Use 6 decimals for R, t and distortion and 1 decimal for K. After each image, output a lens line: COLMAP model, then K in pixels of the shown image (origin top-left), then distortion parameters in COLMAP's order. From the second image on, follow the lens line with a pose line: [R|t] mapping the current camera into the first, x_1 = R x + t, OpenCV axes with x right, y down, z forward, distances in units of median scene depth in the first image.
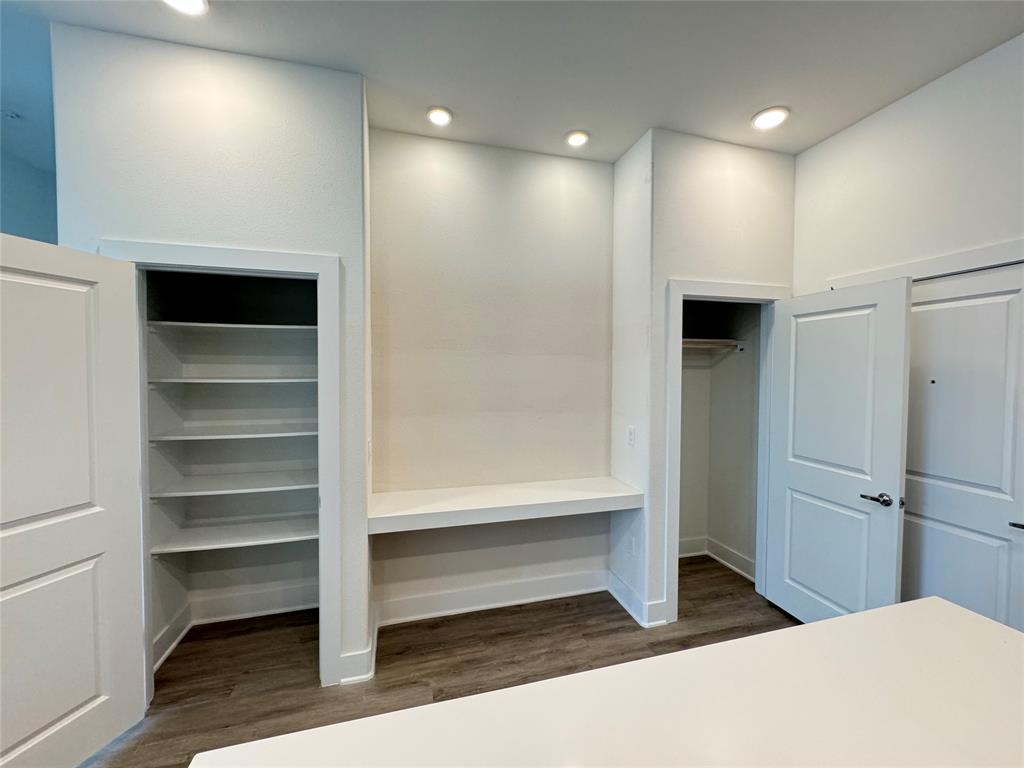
lens RADIAL K [[409.0, 0, 514.4], [0, 409.0, 387.1], [0, 0, 1]] dist [-0.002467, 0.000317]
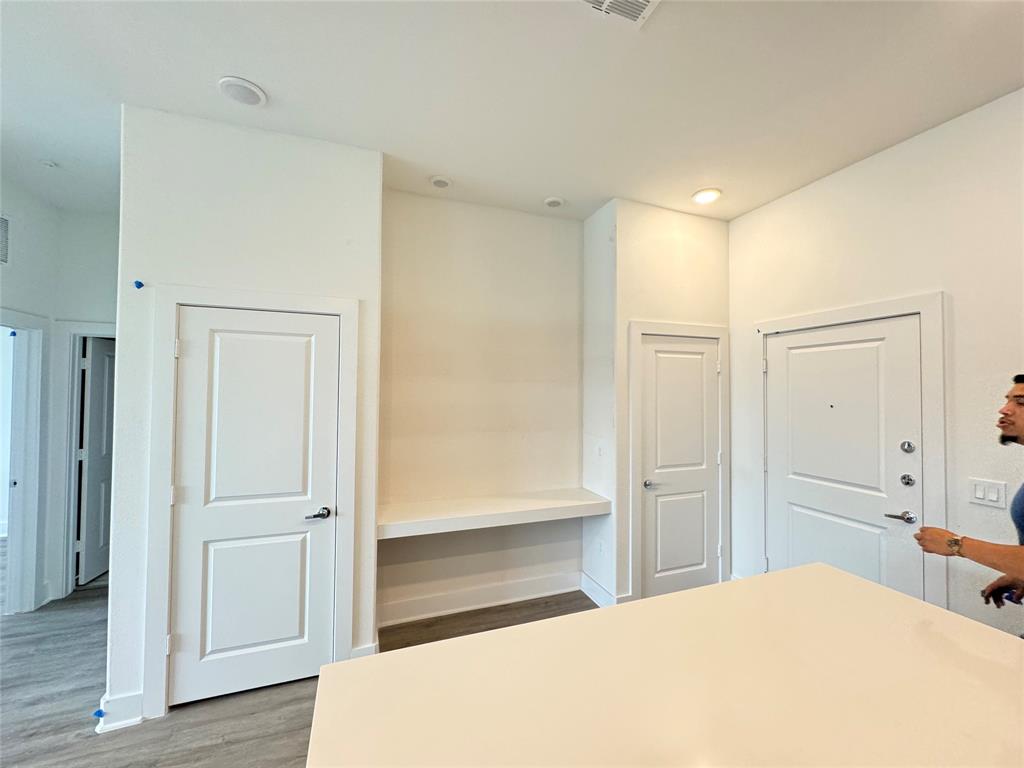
lens RADIAL K [[409.0, 0, 516.7], [0, 409.0, 386.1], [0, 0, 1]] dist [-0.002467, 0.000317]
pose [[0.996169, 0.004710, 0.087321, -0.057503], [-0.000404, 0.998786, -0.049260, -0.009865], [-0.087447, 0.049036, 0.994962, -0.155817]]
